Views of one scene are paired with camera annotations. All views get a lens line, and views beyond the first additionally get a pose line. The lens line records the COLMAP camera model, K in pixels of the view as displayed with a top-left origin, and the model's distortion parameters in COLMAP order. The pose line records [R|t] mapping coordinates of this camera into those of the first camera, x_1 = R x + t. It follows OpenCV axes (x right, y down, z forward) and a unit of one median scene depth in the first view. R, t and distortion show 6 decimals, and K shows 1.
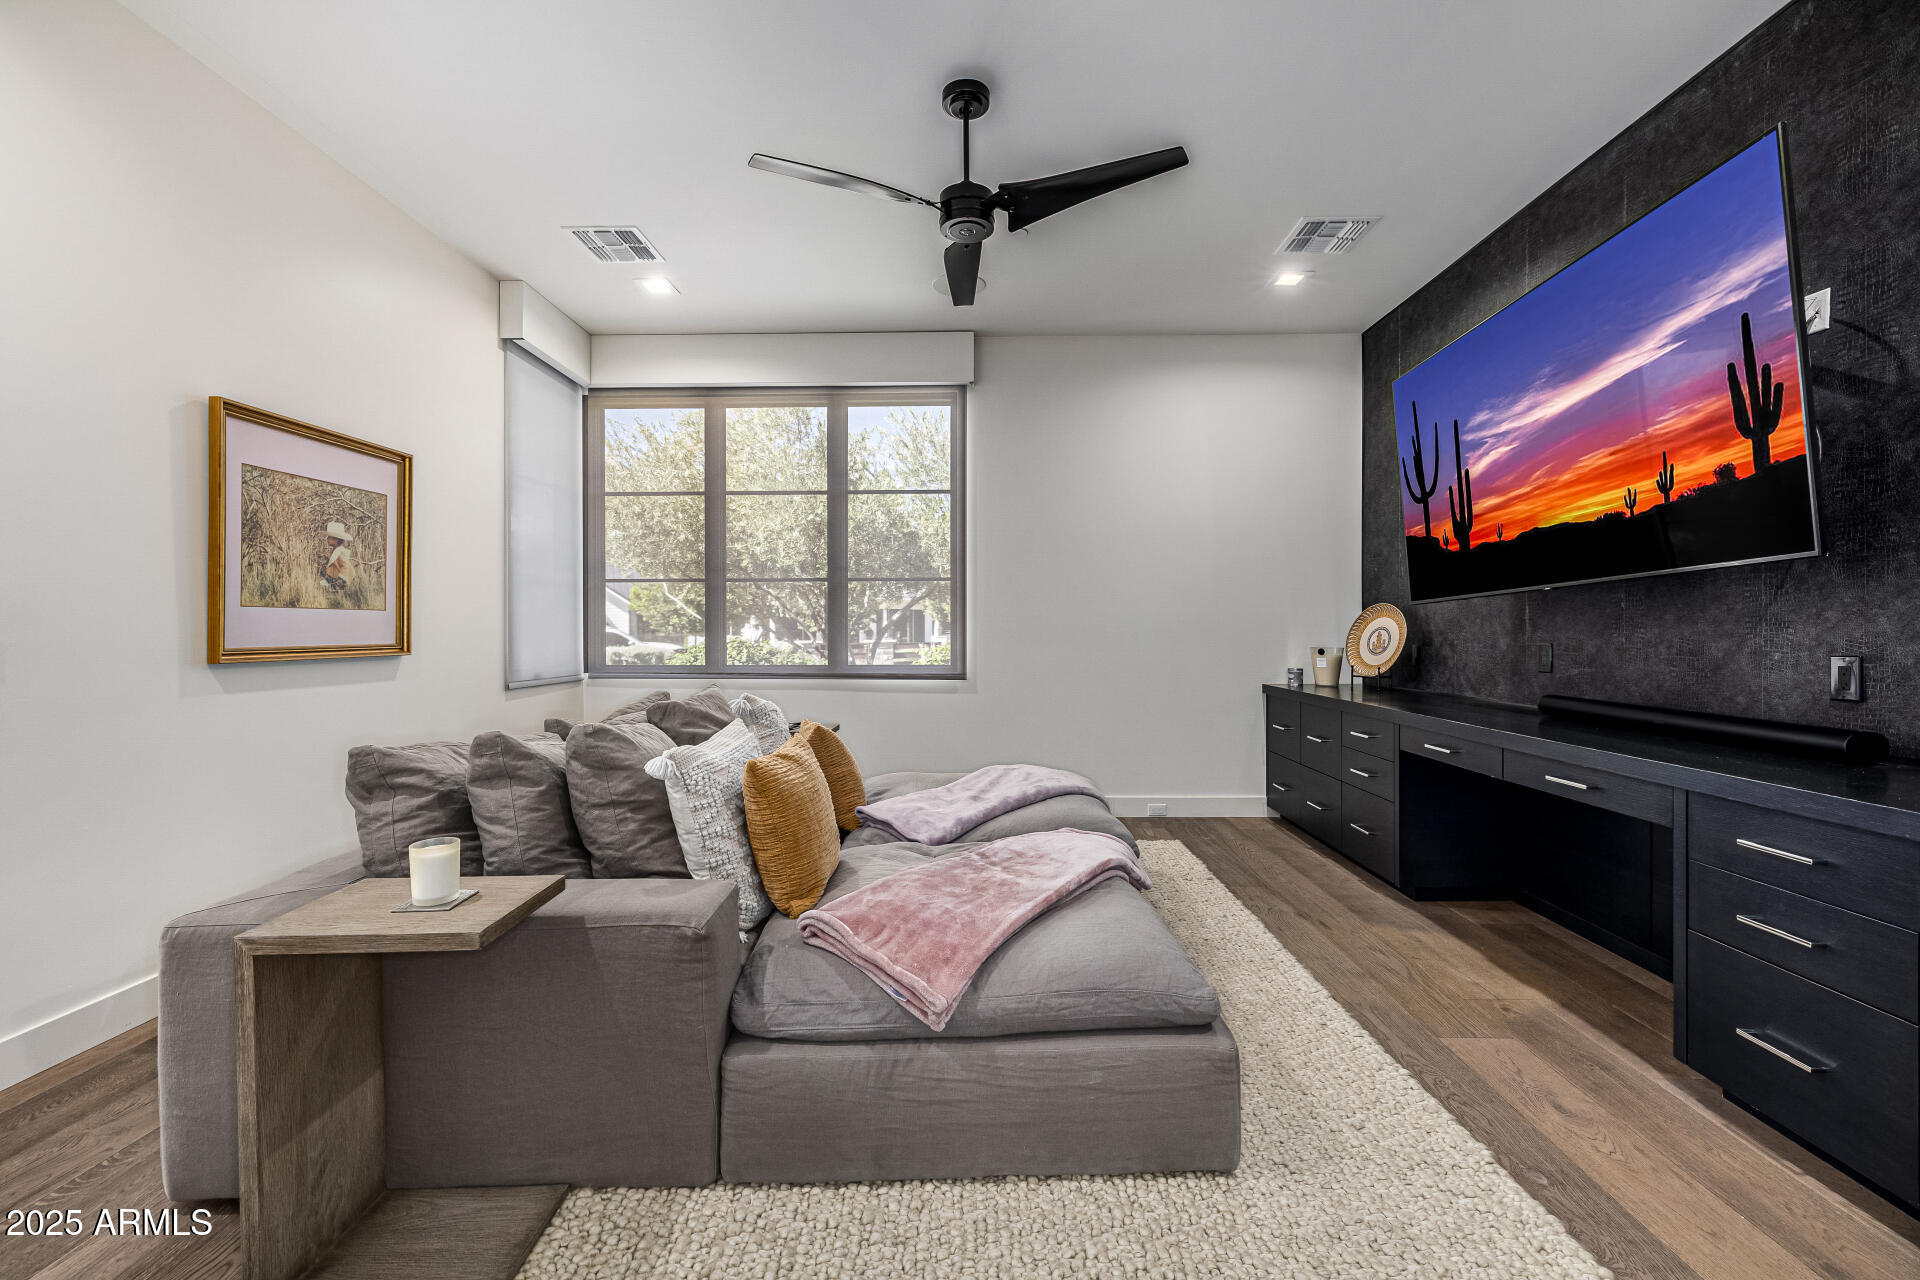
lens RADIAL K [[802.8, 0, 968.1], [0, 802.8, 631.4], [0, 0, 1]] dist [-0.003798, 0.000648]
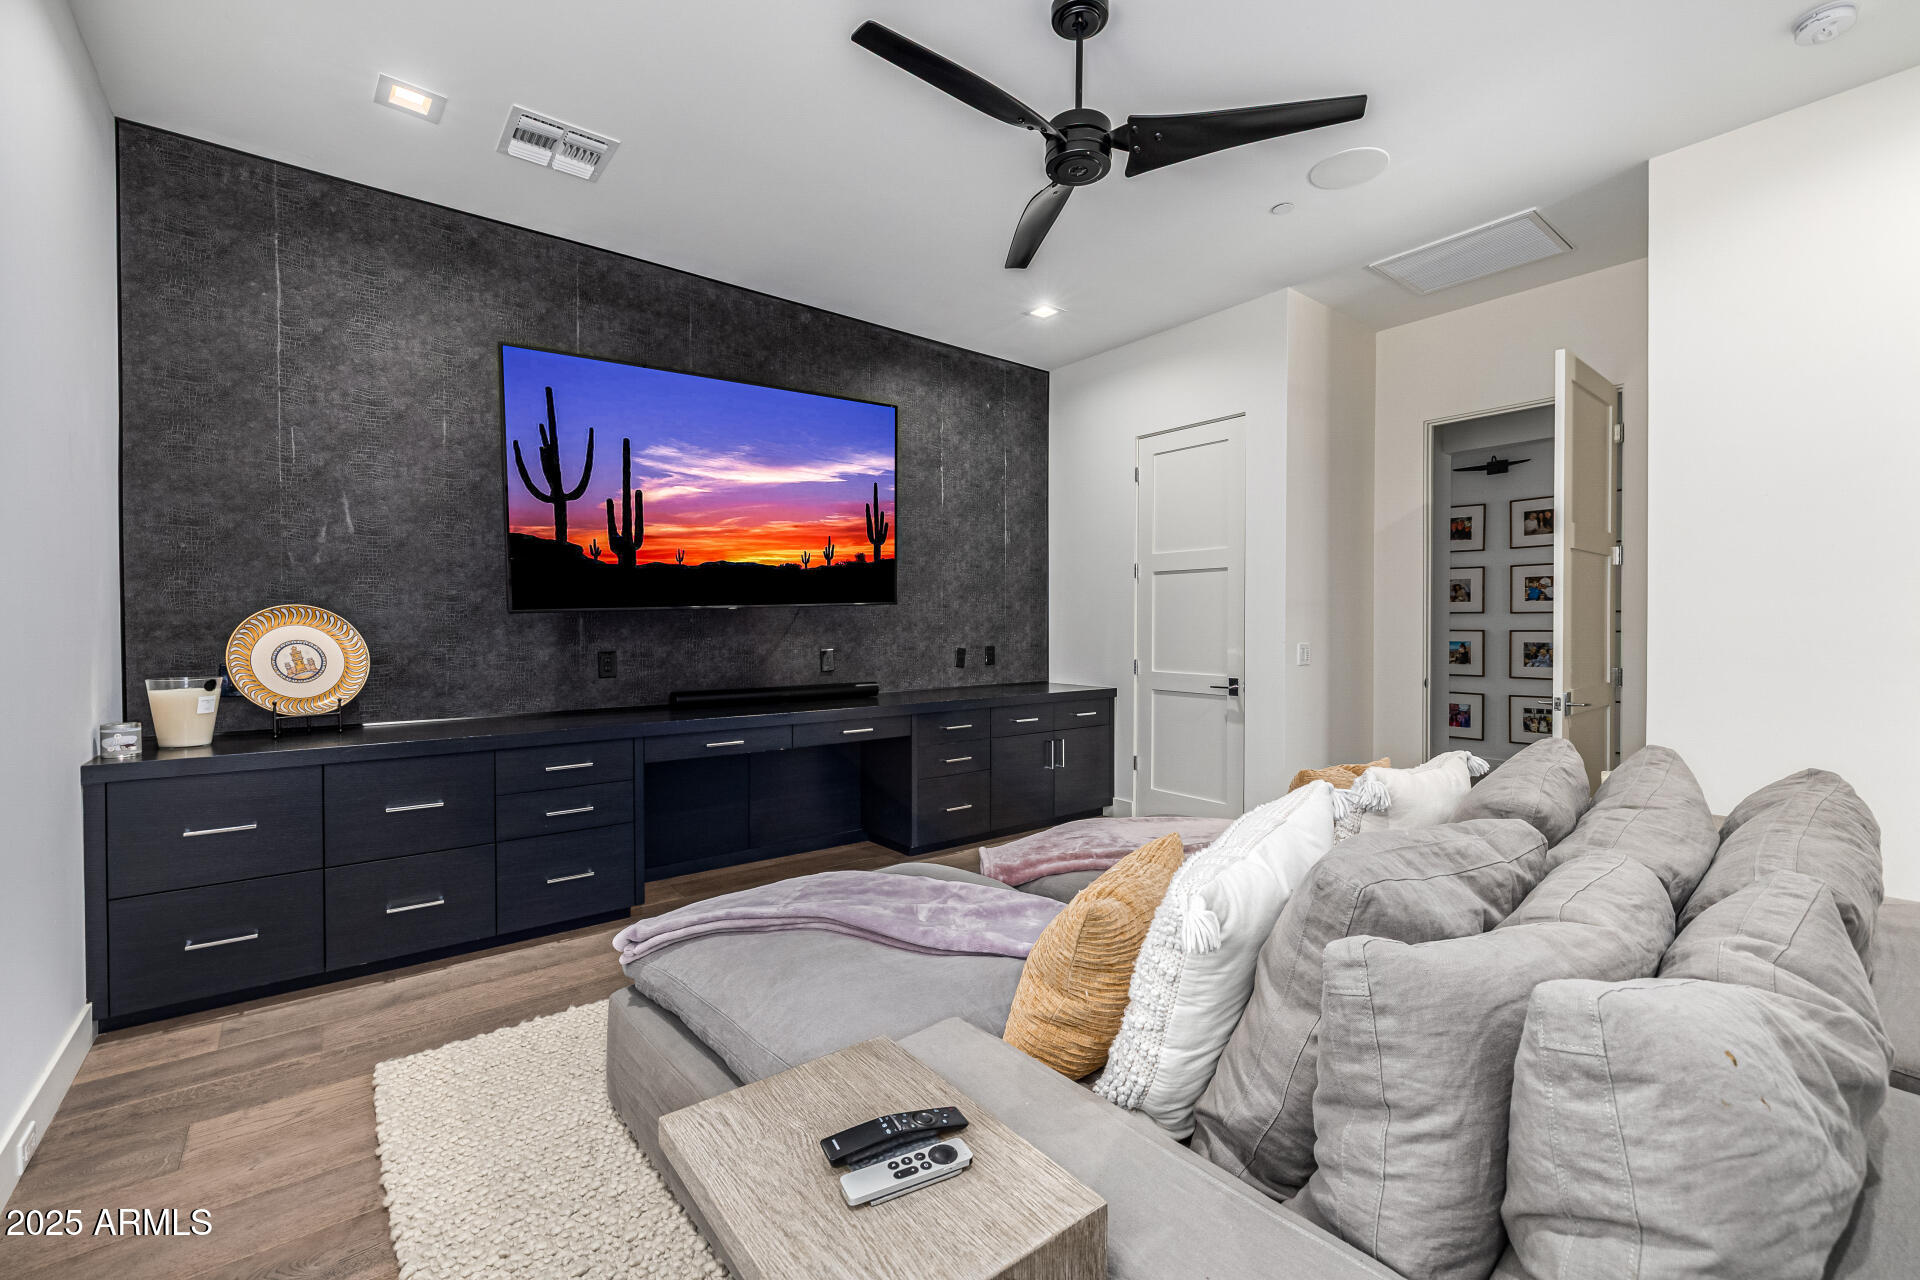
lens RADIAL K [[802.8, 0, 963.3], [0, 802.8, 633.5], [0, 0, 1]] dist [-0.003798, 0.000648]
pose [[-0.634650, -0.010160, 0.772733, -0.534408], [0.002226, 0.999885, 0.014975, -0.030305], [-0.772797, 0.011224, -0.634555, 1.501206]]
